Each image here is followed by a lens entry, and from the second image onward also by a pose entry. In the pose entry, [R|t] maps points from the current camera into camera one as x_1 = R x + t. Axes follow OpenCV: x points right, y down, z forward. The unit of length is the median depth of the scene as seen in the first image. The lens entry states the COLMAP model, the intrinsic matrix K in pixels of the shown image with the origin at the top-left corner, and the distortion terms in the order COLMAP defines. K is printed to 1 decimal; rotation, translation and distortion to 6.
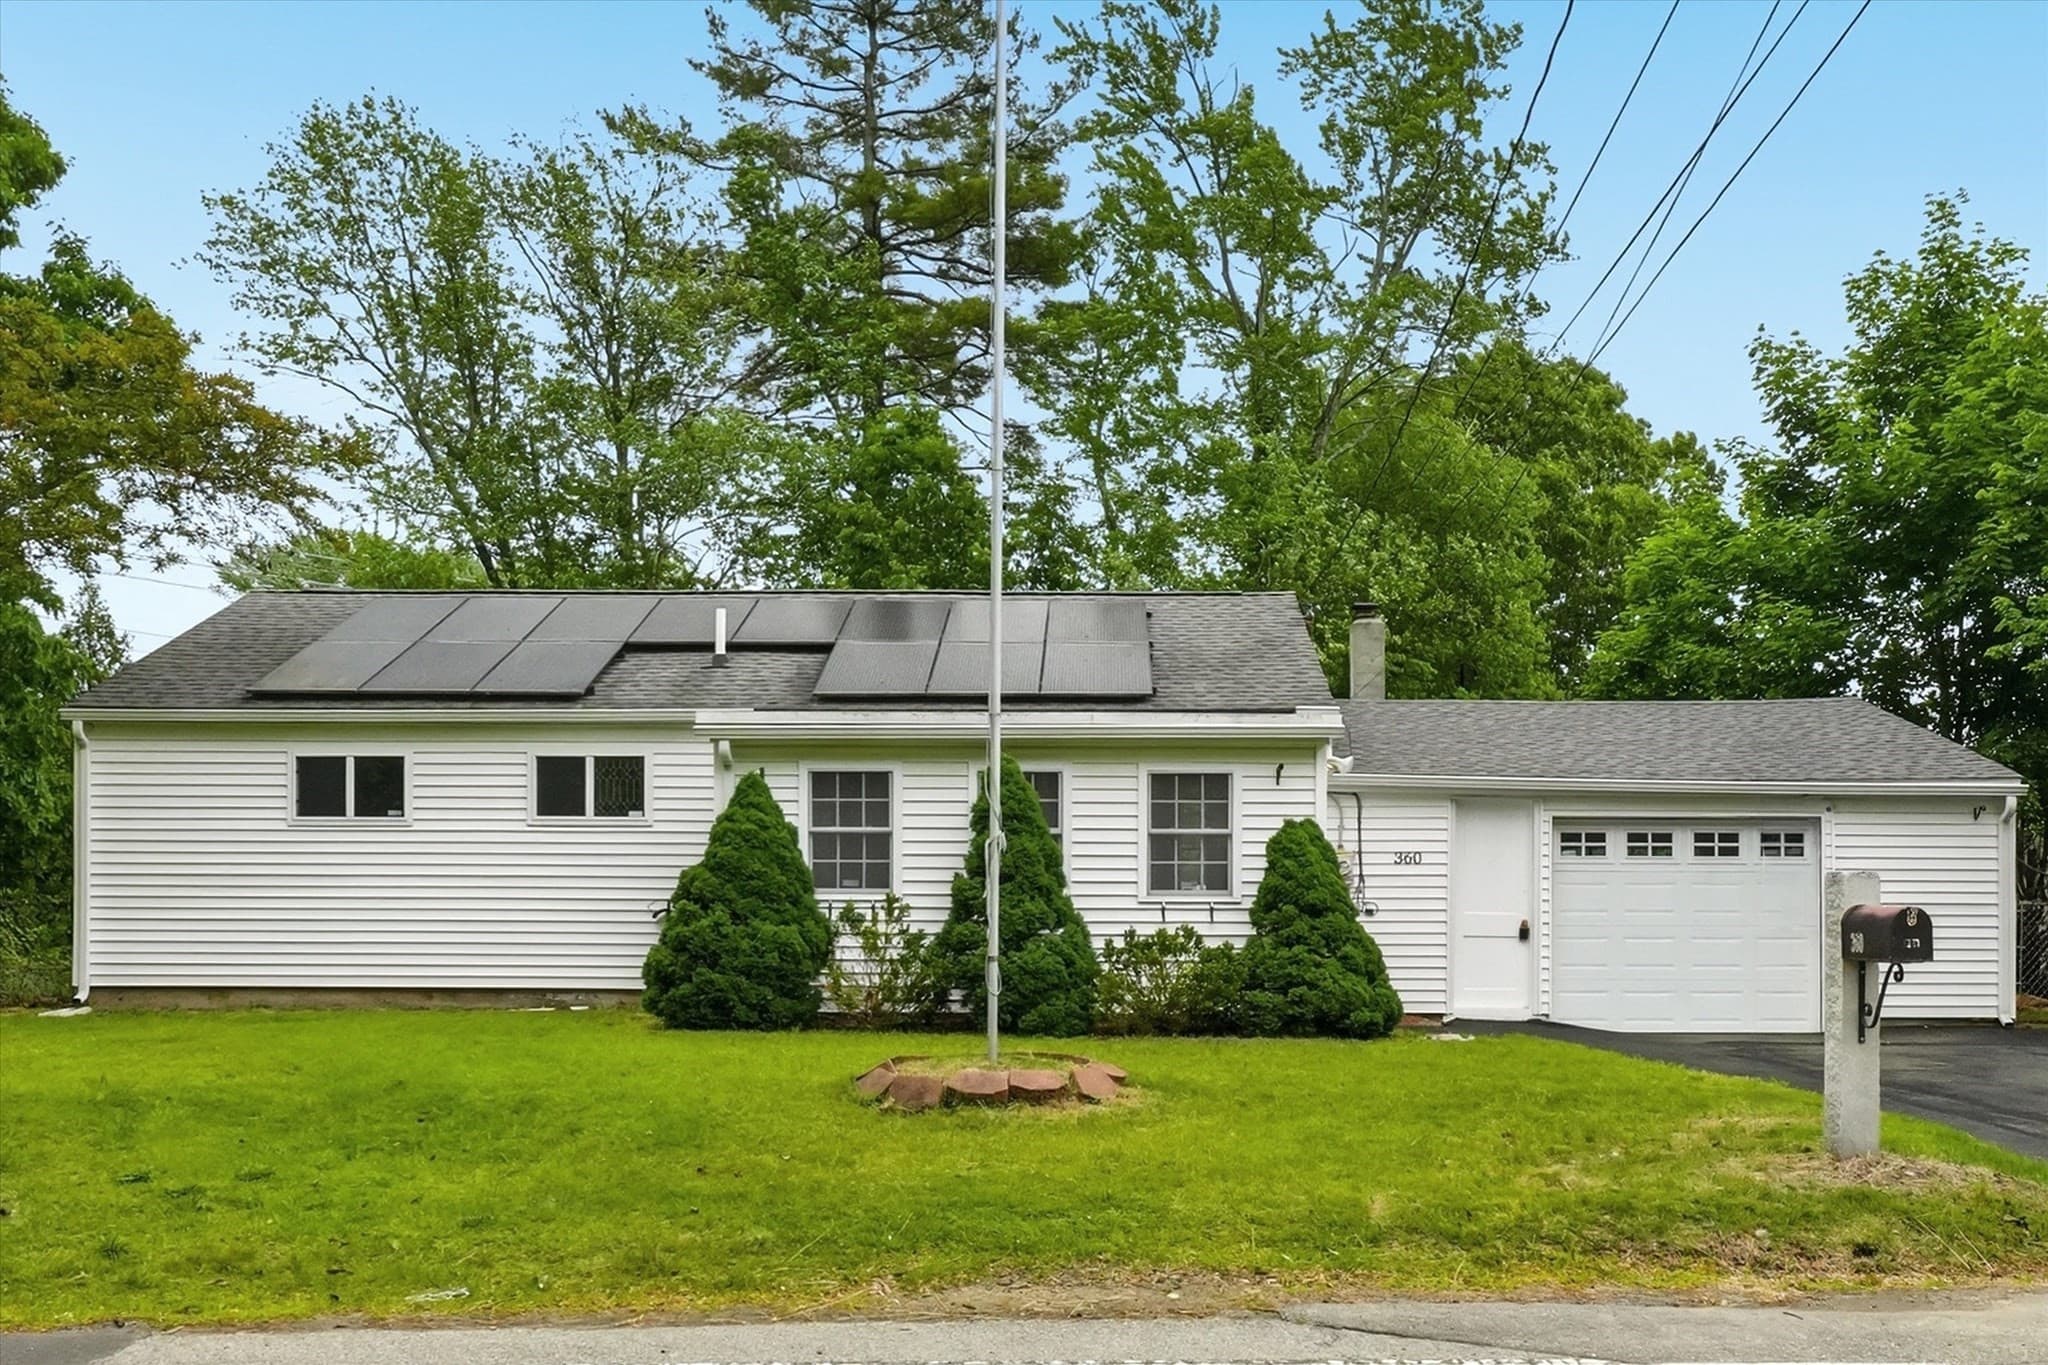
lens RADIAL K [[1977.3, 0, 1054.8], [0, 1977.3, 655.9], [0, 0, 1]] dist [-0.023993, -0.009319]
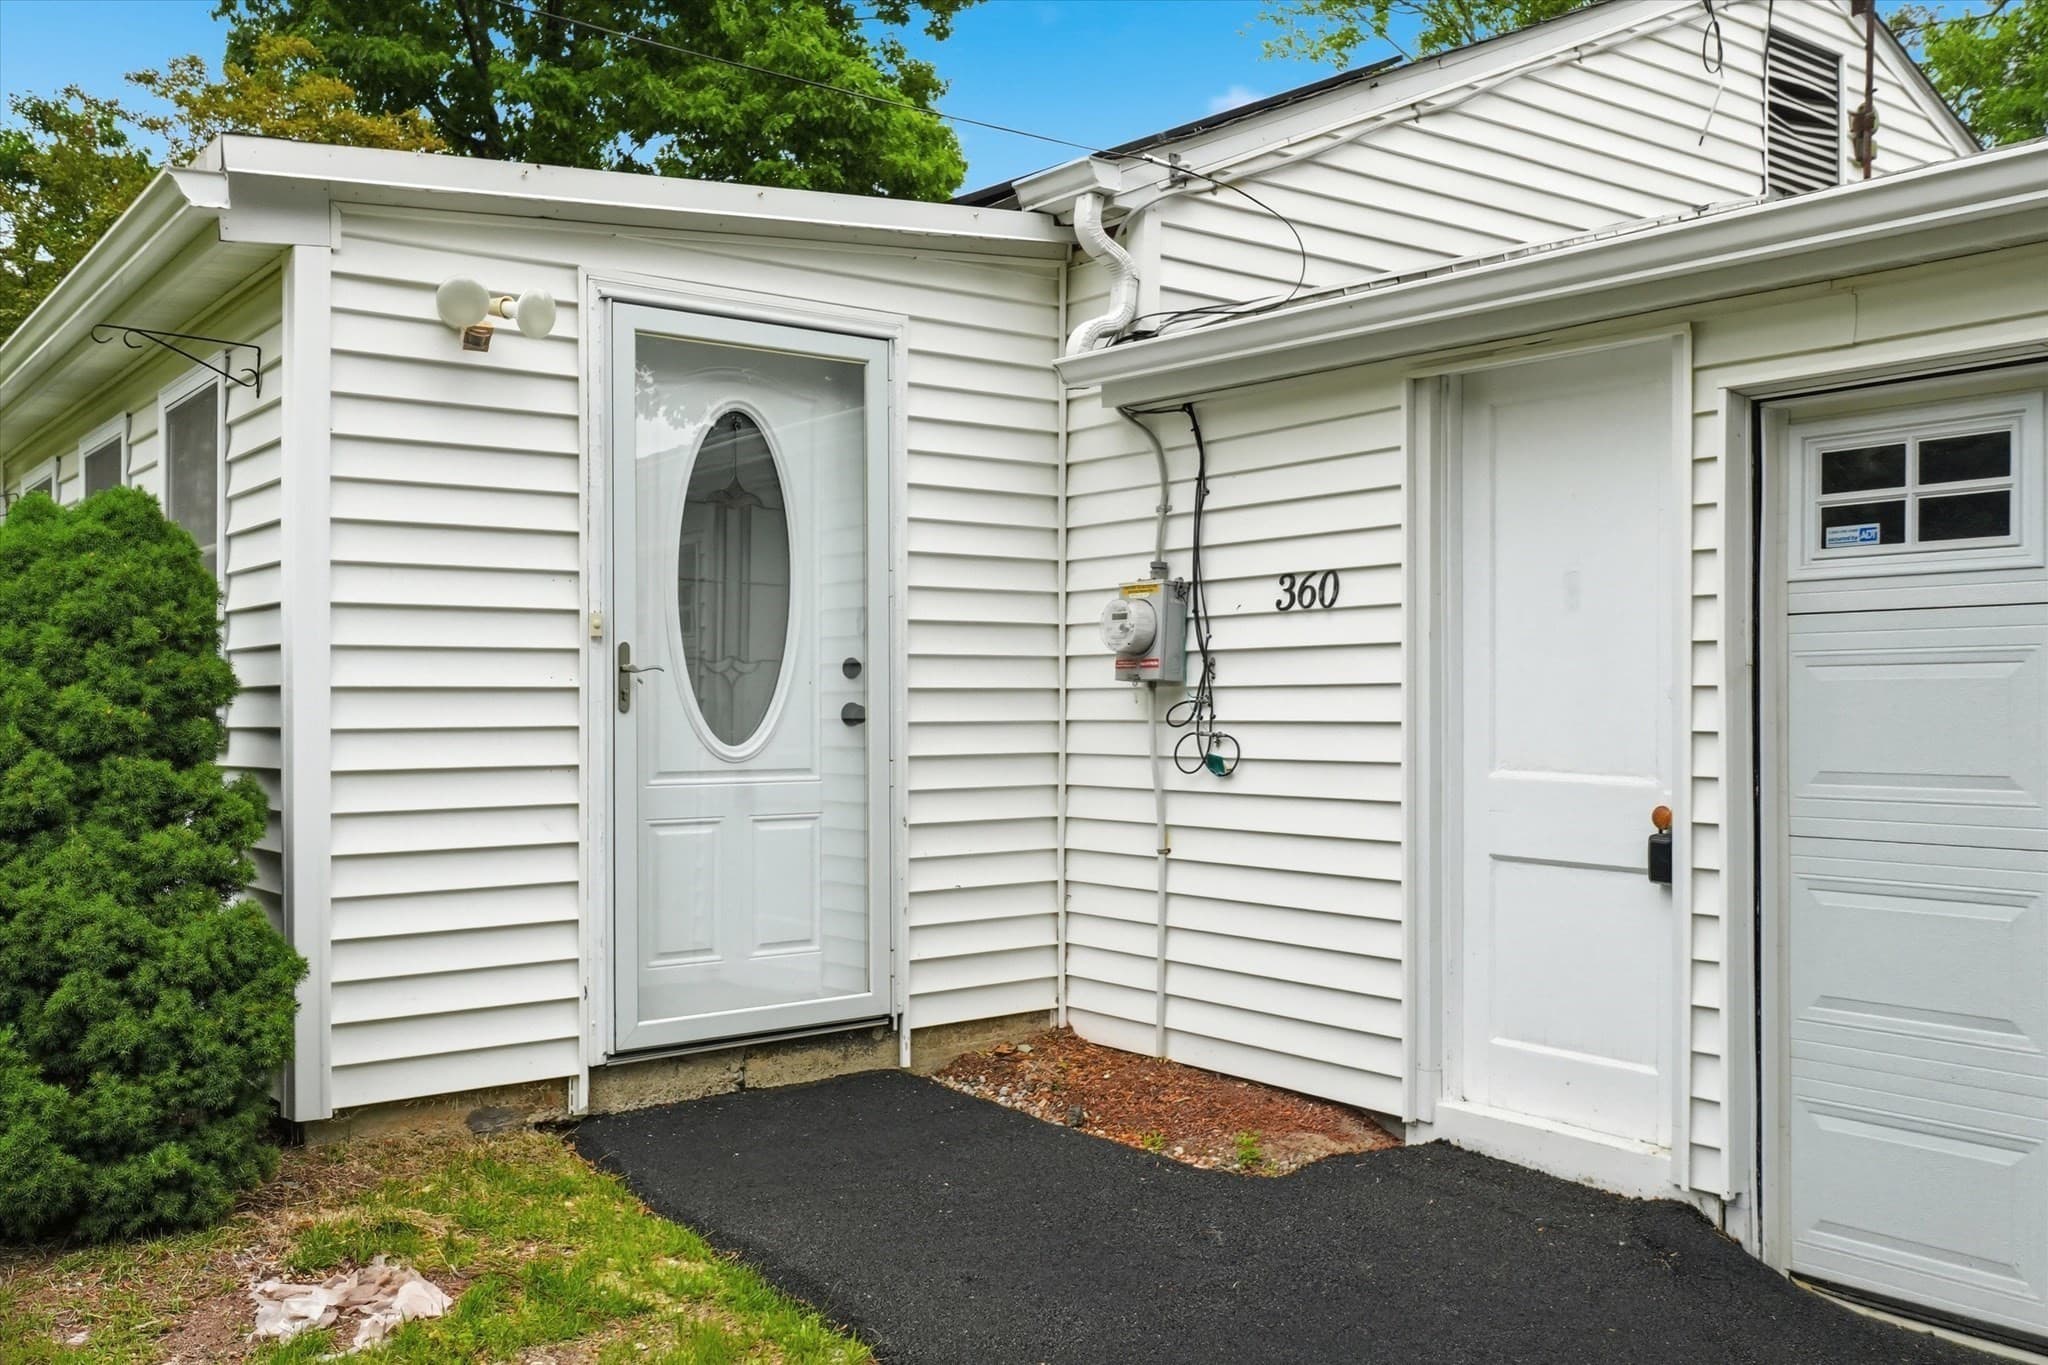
lens RADIAL K [[1977.3, 0, 1054.8], [0, 1977.3, 655.9], [0, 0, 1]] dist [-0.023993, -0.009319]
pose [[0.513118, -0.025844, -0.857929, 0.413863], [0.111305, 0.993110, 0.036654, 0.094911], [0.851070, -0.114300, 0.512460, 0.794842]]
